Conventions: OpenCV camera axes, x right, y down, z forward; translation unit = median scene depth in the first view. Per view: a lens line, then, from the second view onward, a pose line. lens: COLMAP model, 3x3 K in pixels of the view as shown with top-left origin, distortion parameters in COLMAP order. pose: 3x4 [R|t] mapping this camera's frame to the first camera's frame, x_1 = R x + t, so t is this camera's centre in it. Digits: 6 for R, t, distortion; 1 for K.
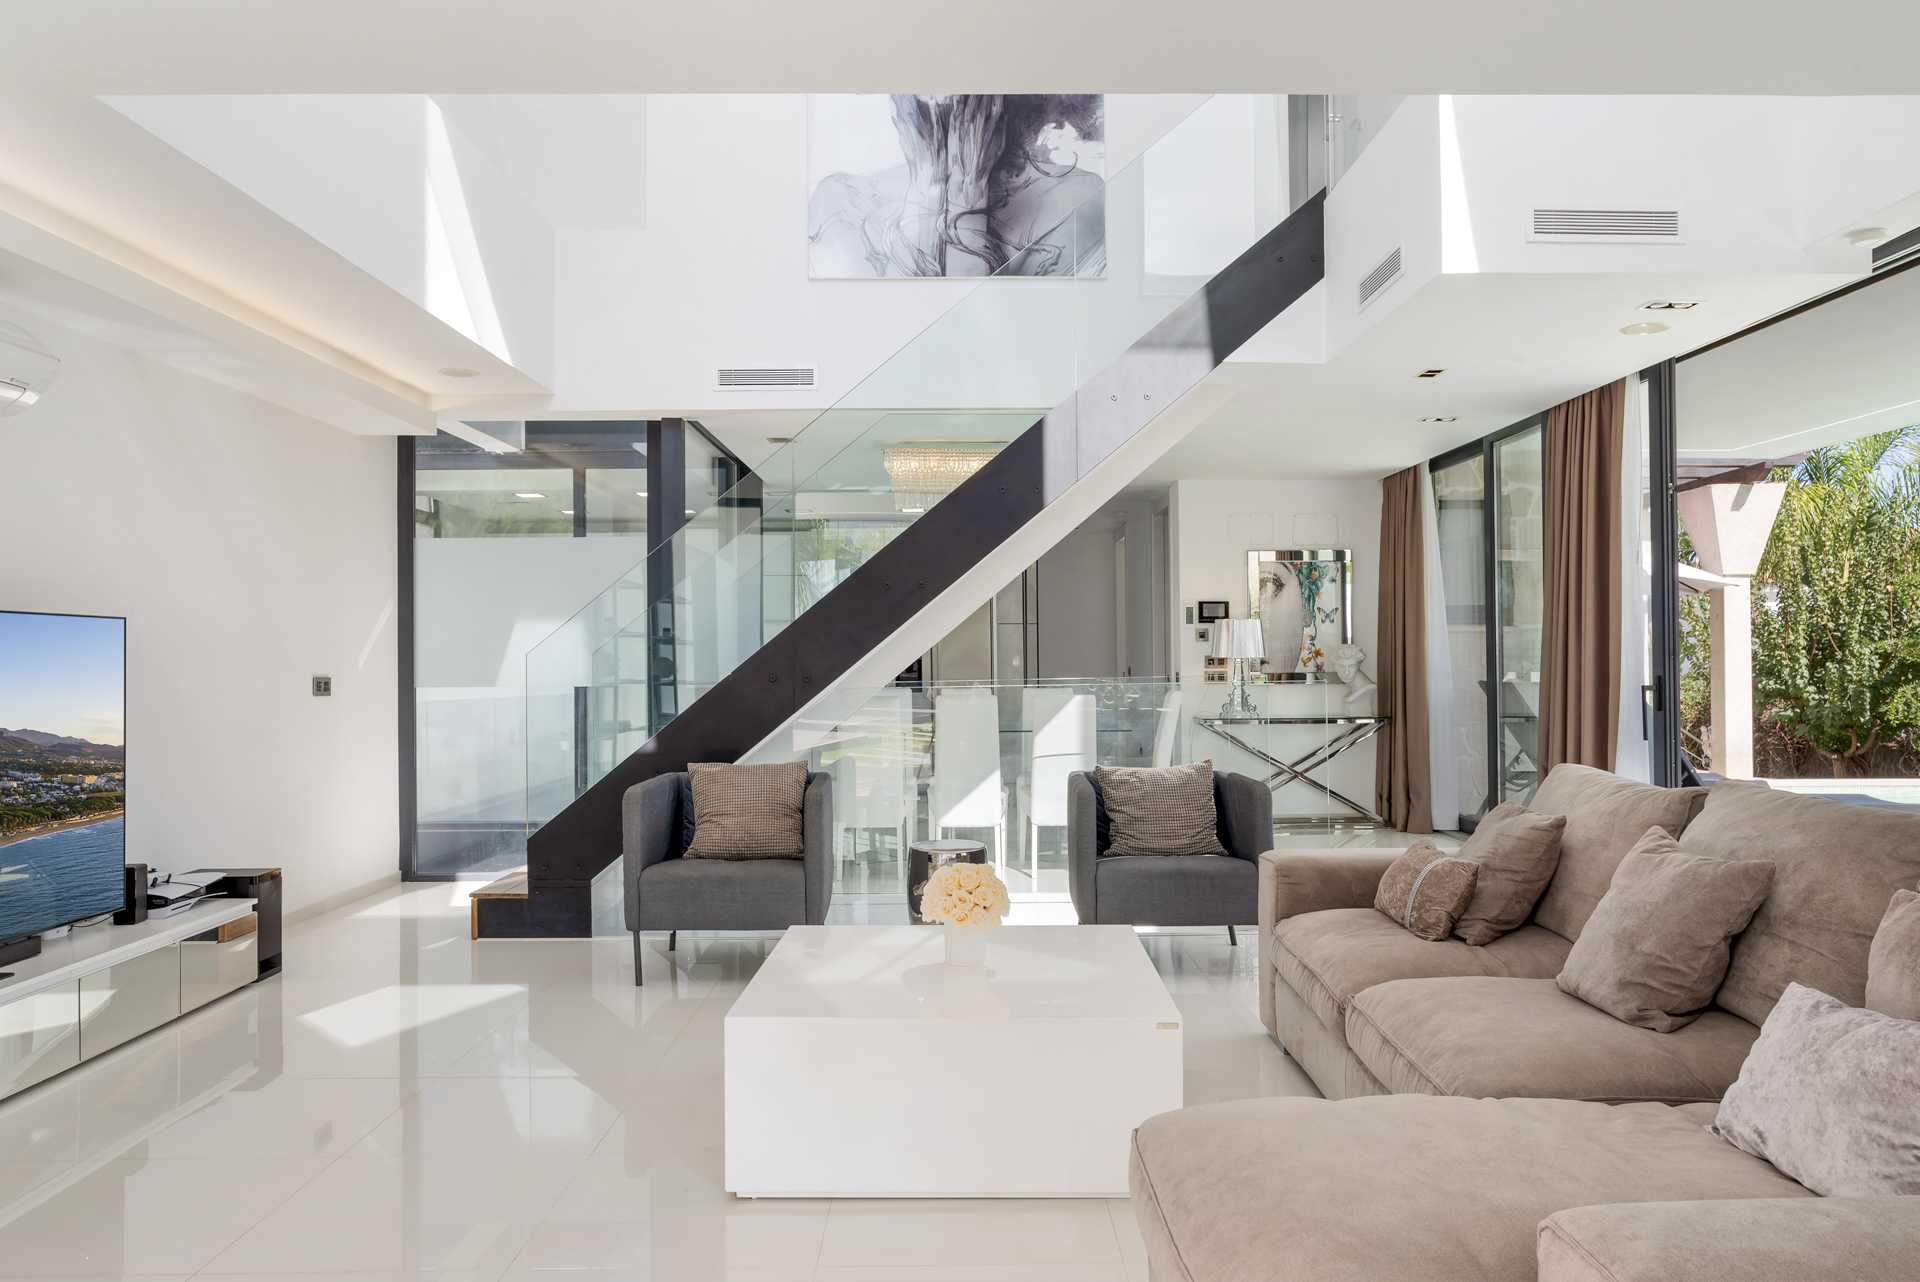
lens RADIAL K [[1358.2, 0, 960.0], [0, 1358.2, 641.0], [0, 0, 1]] dist [-0.005694, -0.000018]
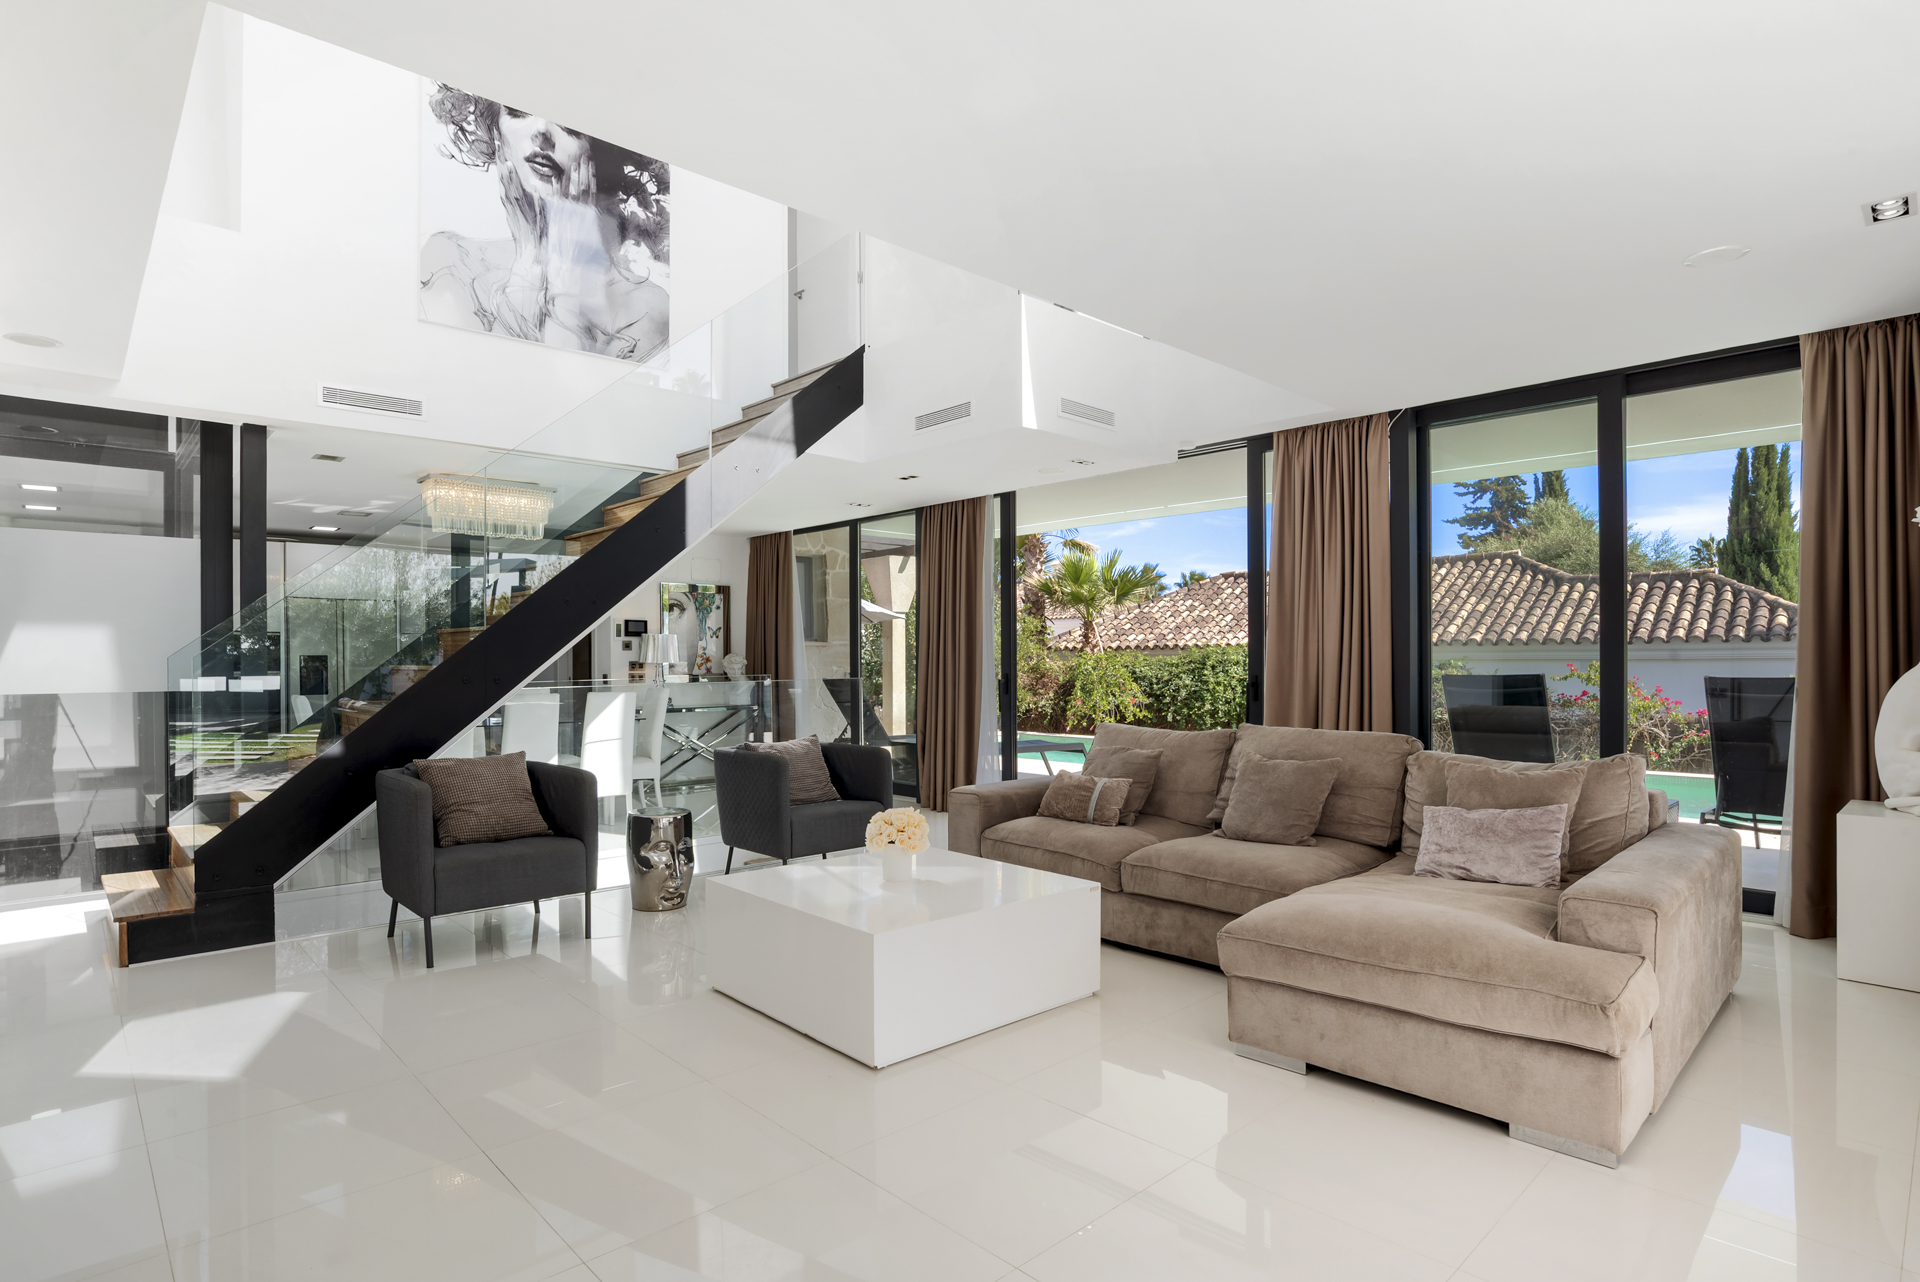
lens RADIAL K [[1016.3, 0, 964.3], [0, 1016.3, 654.2], [0, 0, 1]] dist [-0.040099, 0.022825]
pose [[0.732647, 0.006671, 0.680576, -0.341489], [-0.008565, 0.999963, -0.000580, 0.002609], [-0.680555, -0.005404, 0.732677, 0.097928]]
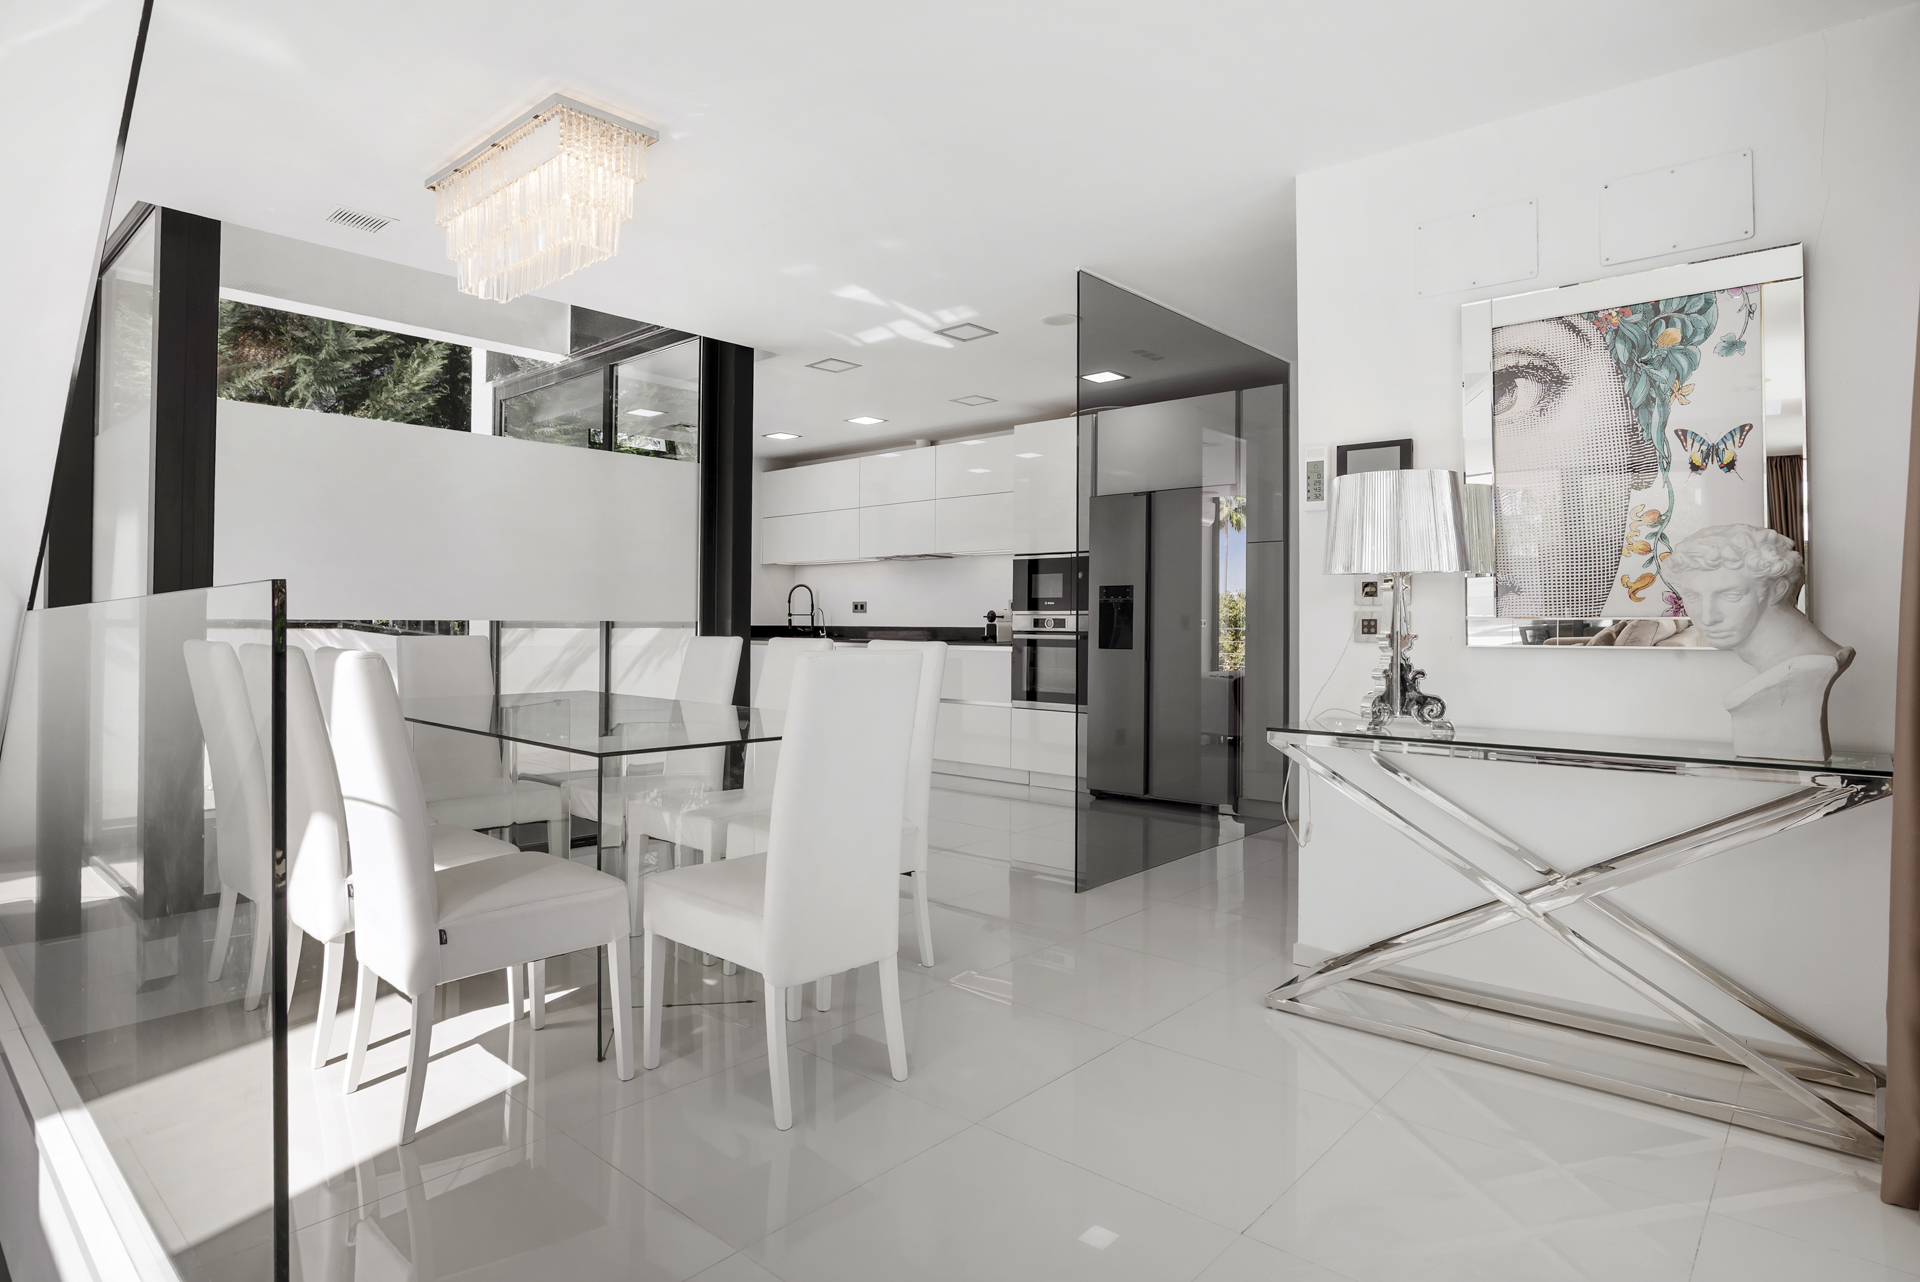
lens RADIAL K [[1031.2, 0, 961.6], [0, 1031.2, 600.1], [0, 0, 1]] dist [-0.001388, -0.000177]
pose [[0.740227, 0.000929, -0.672357, 0.425584], [-0.005454, 0.999974, -0.004623, 0.029208], [0.672335, 0.007089, 0.740213, 0.953576]]
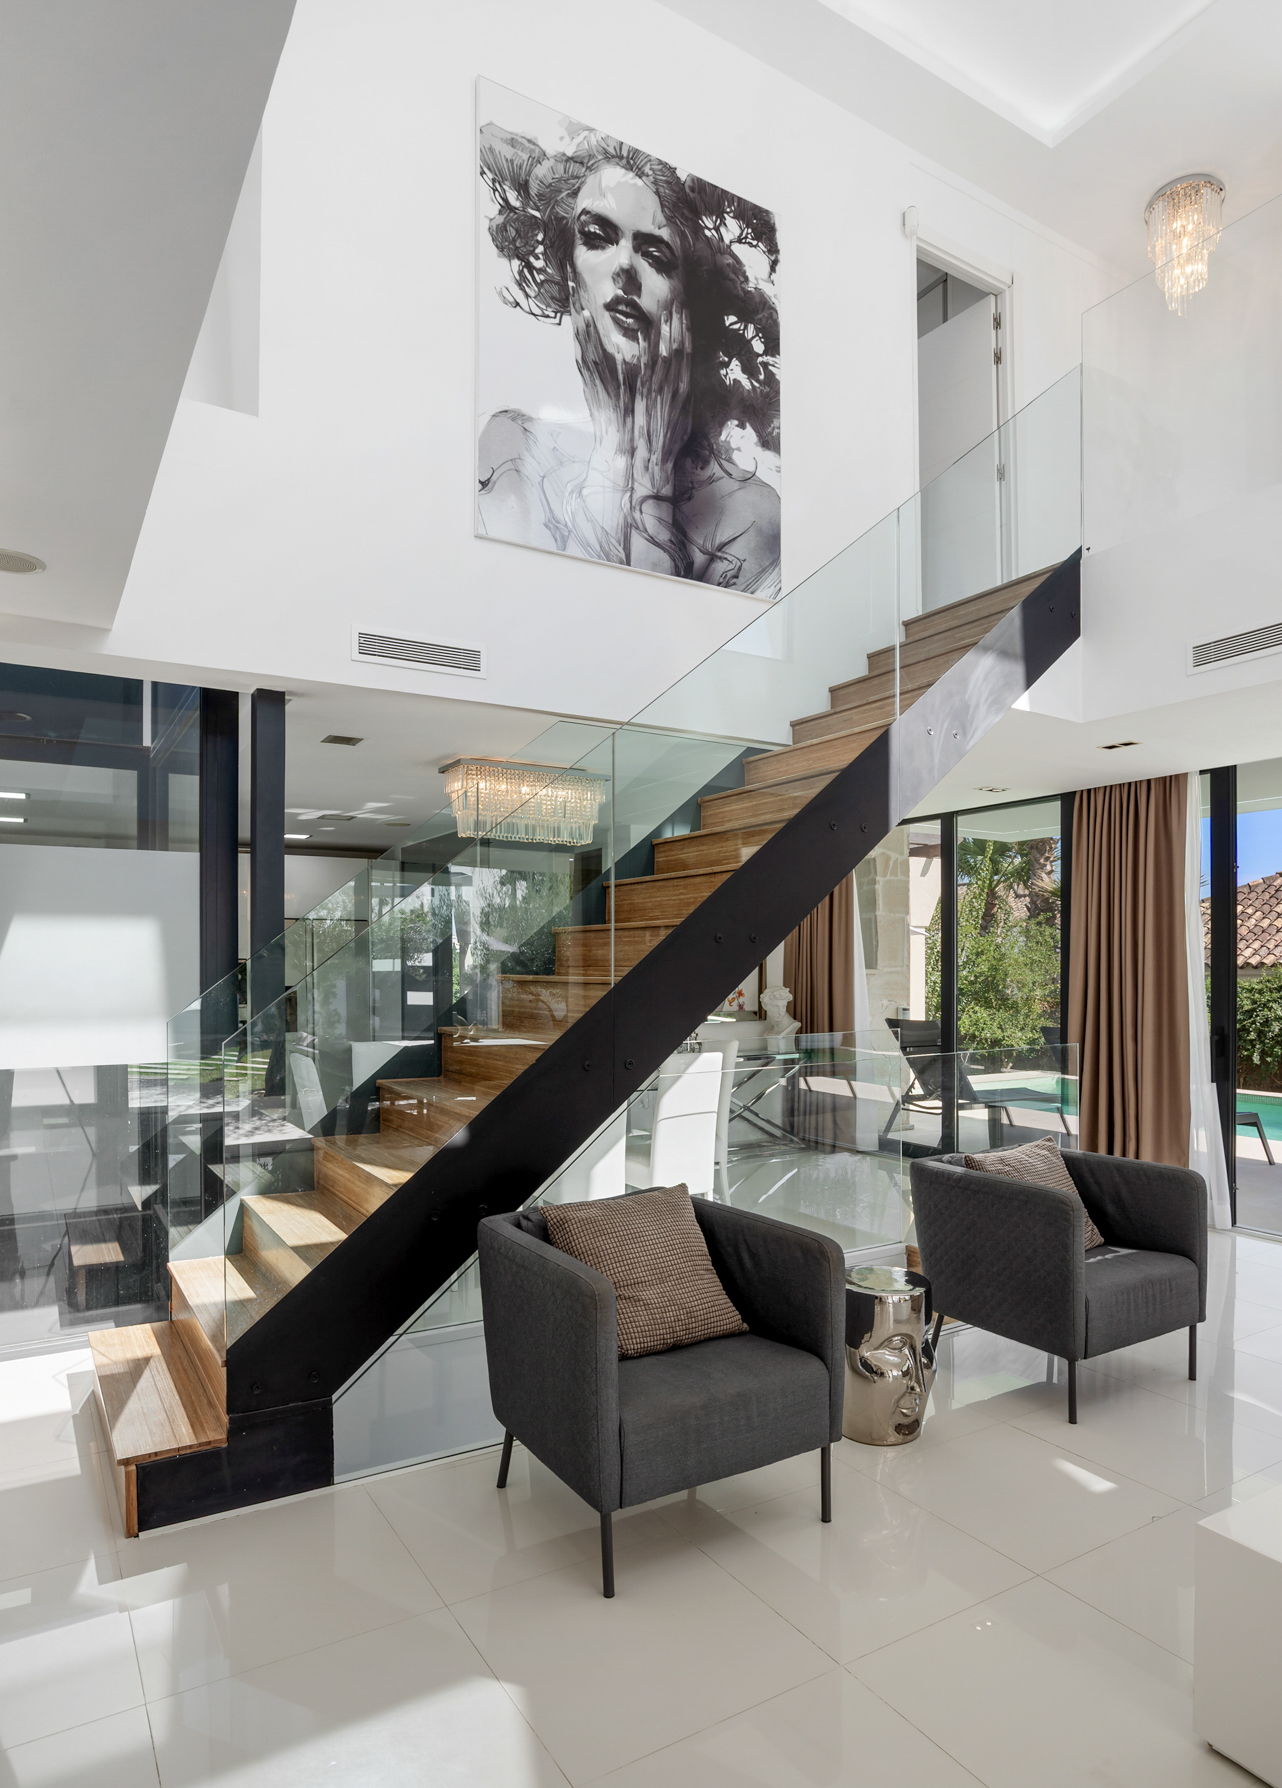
lens RADIAL K [[1075.2, 0, 645.0], [0, 1075.2, 960.9], [0, 0, 1]] dist [-0.023301, 0.002320]
pose [[0.853994, 0.008662, 0.520211, -0.346873], [-0.011500, 0.999931, 0.002229, -0.025152], [-0.520156, -0.007886, 0.854035, 0.424972]]
